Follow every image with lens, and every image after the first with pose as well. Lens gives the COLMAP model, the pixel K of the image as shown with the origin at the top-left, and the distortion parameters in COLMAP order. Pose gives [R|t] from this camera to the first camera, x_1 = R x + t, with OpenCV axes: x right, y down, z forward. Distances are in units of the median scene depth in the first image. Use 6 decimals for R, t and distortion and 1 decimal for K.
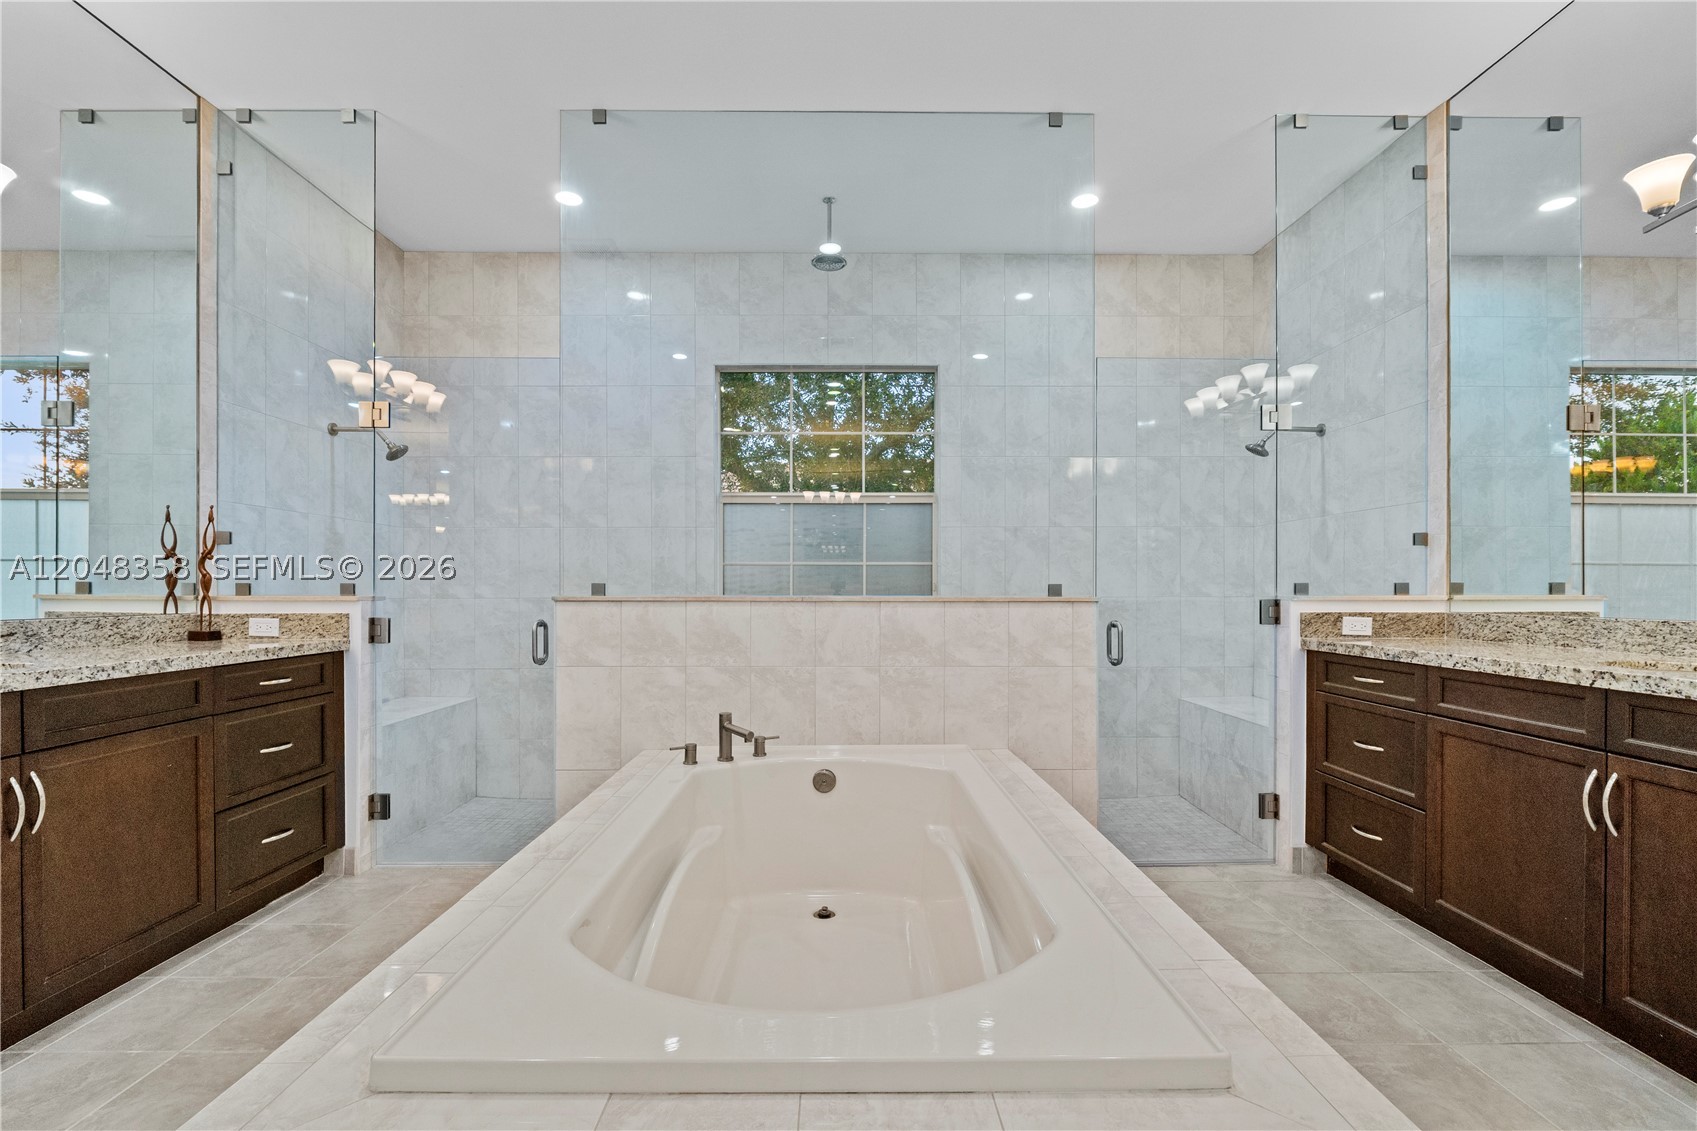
lens RADIAL K [[721.9, 0, 830.3], [0, 721.9, 591.6], [0, 0, 1]] dist [-0.006836, -0.000789]
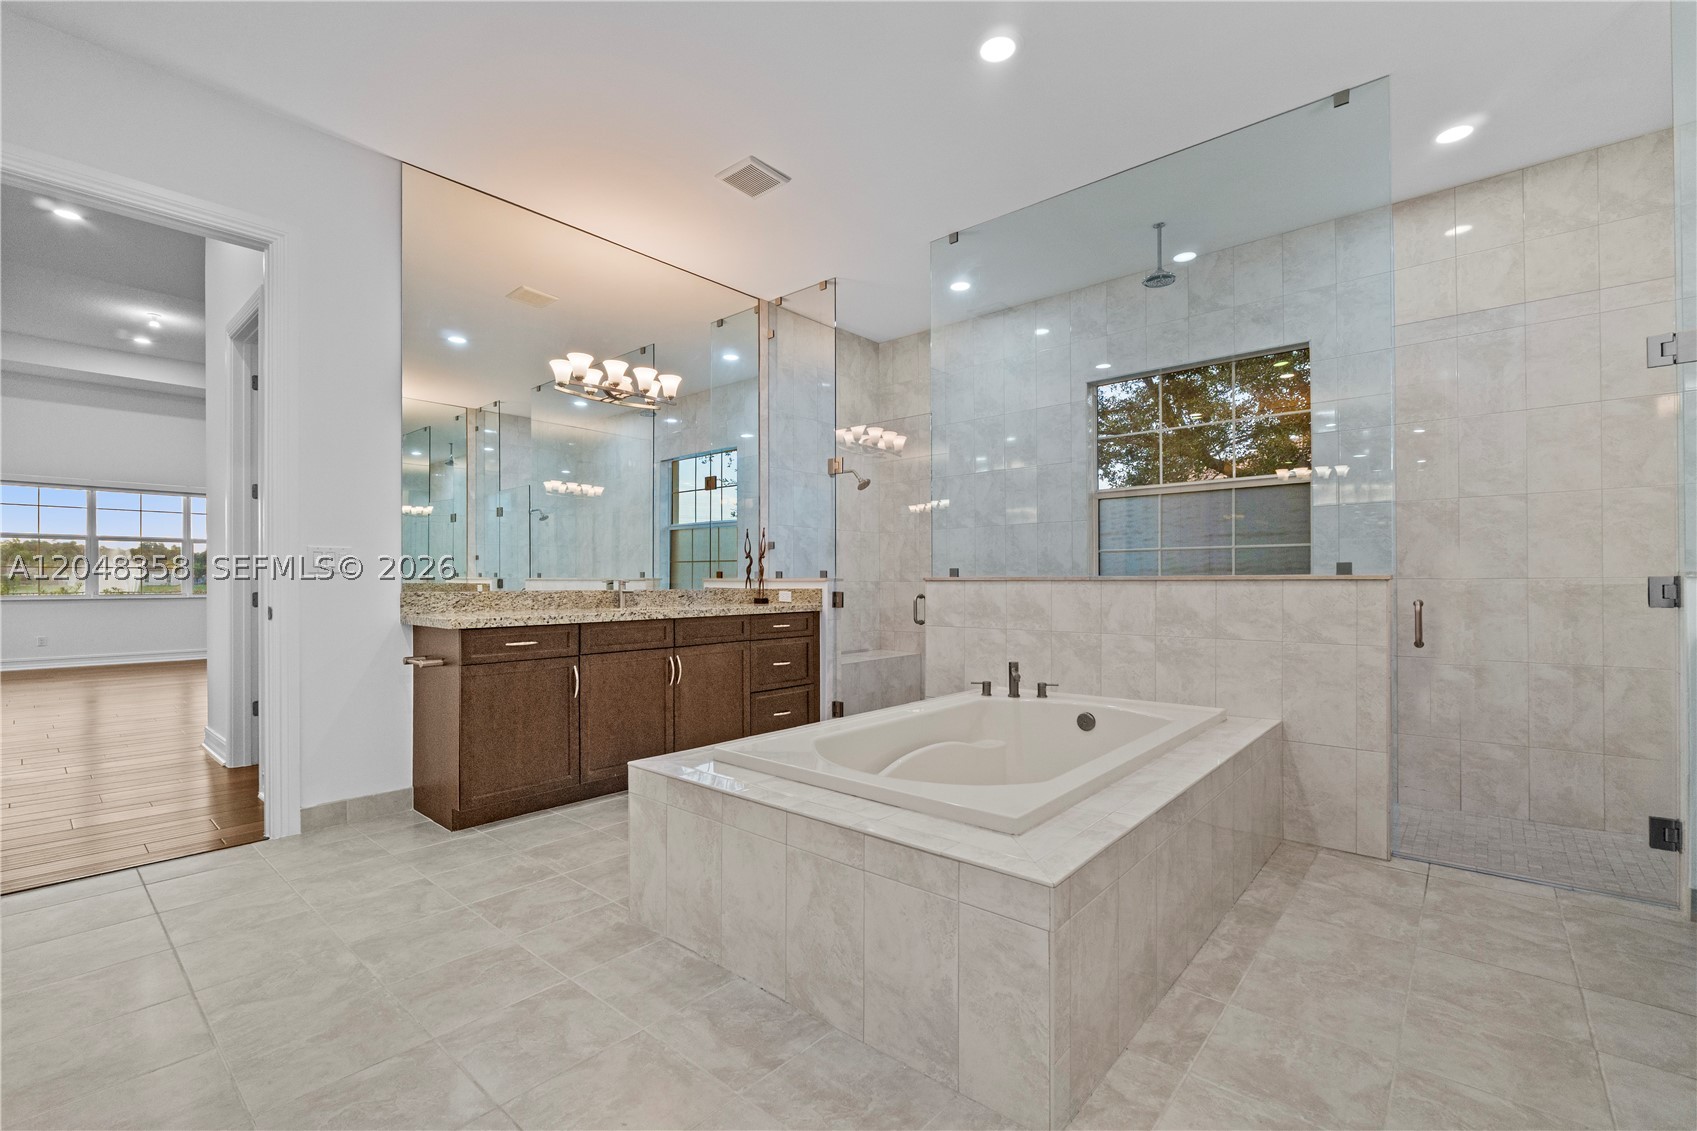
lens RADIAL K [[721.9, 0, 841.0], [0, 721.9, 576.5], [0, 0, 1]] dist [-0.006836, -0.000789]
pose [[0.748945, -0.007232, -0.662593, 0.459034], [0.001647, 0.999958, -0.009053, 0.017139], [0.662630, 0.005689, 0.748925, -0.208853]]
